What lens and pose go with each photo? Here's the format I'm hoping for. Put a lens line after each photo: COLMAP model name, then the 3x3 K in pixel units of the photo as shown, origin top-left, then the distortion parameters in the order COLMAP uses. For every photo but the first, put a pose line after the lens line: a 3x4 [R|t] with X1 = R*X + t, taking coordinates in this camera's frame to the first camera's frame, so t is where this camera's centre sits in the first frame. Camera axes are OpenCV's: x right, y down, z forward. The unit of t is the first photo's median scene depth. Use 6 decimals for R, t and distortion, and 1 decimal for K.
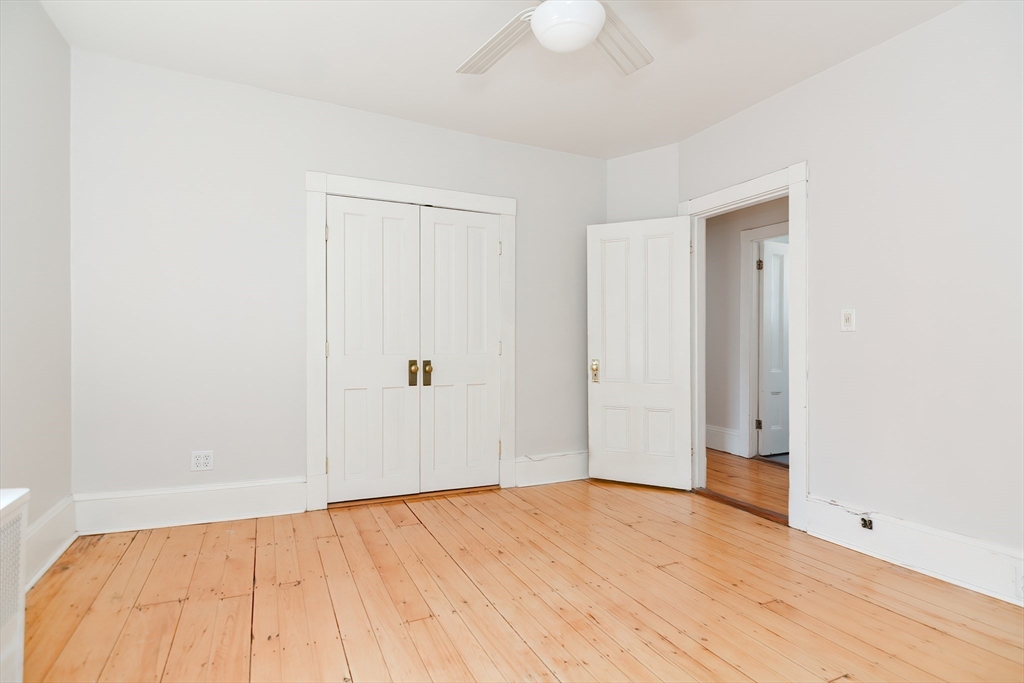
lens RADIAL K [[509.4, 0, 511.2], [0, 509.4, 341.1], [0, 0, 1]] dist [0.015240, -0.004660]
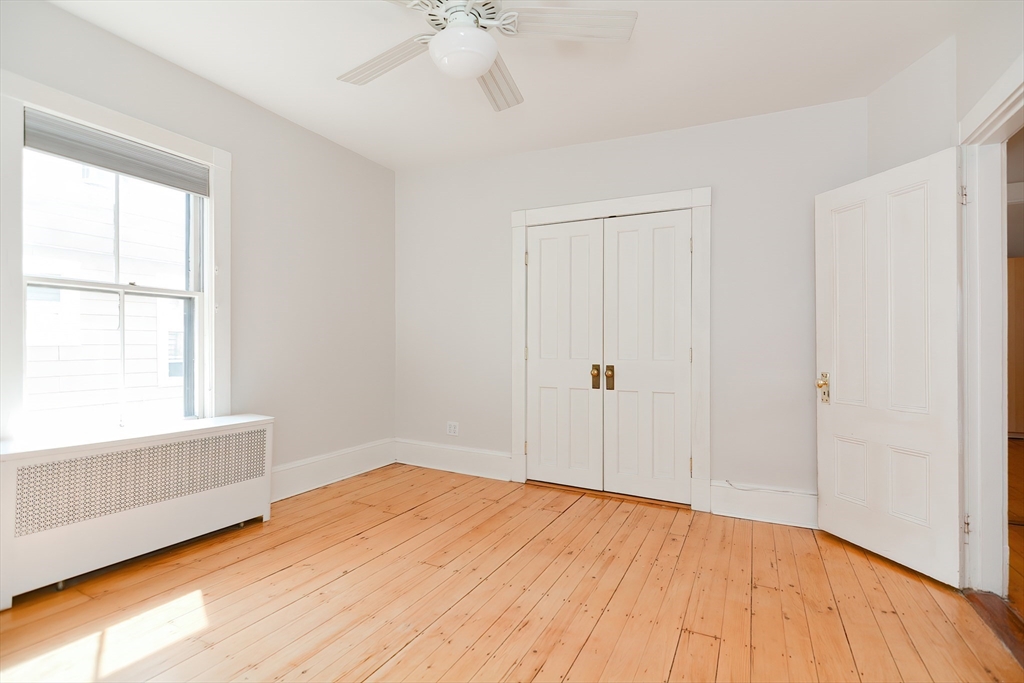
lens RADIAL K [[509.4, 0, 515.1], [0, 509.4, 342.2], [0, 0, 1]] dist [0.015240, -0.004660]
pose [[0.623248, -0.003334, -0.782017, 0.532119], [-0.003486, 0.999969, -0.007041, -0.001308], [0.782017, 0.007115, 0.623217, 0.200467]]
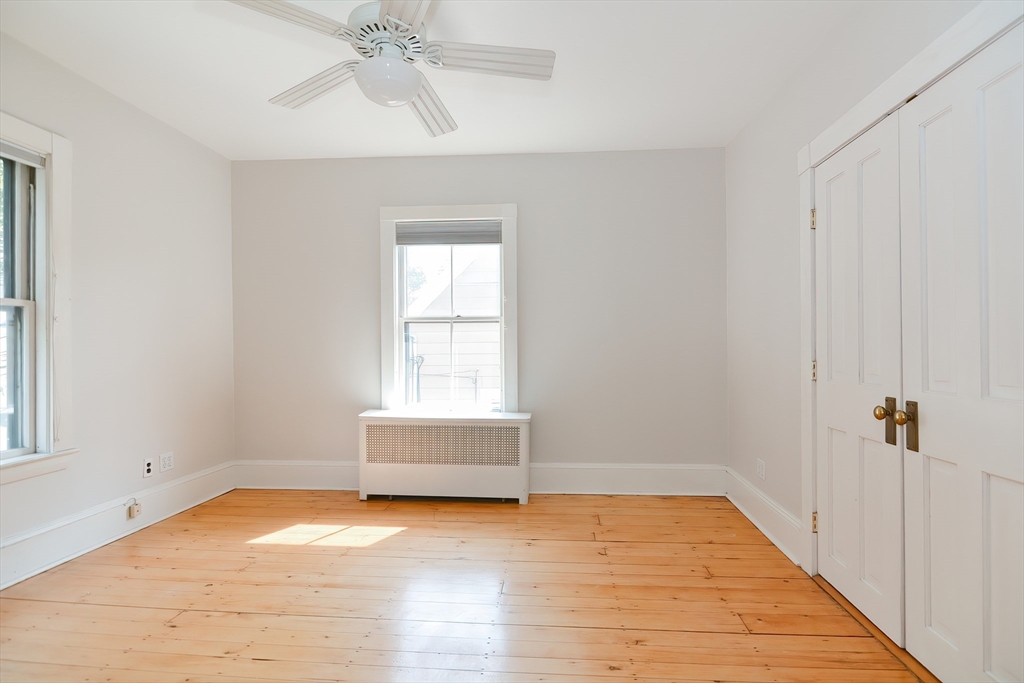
lens RADIAL K [[509.4, 0, 520.5], [0, 509.4, 347.3], [0, 0, 1]] dist [0.015240, -0.004660]
pose [[-0.502170, -0.002690, -0.864765, 0.485397], [0.003672, 0.999980, -0.005243, -0.015479], [0.864761, -0.005809, -0.502149, 0.925513]]
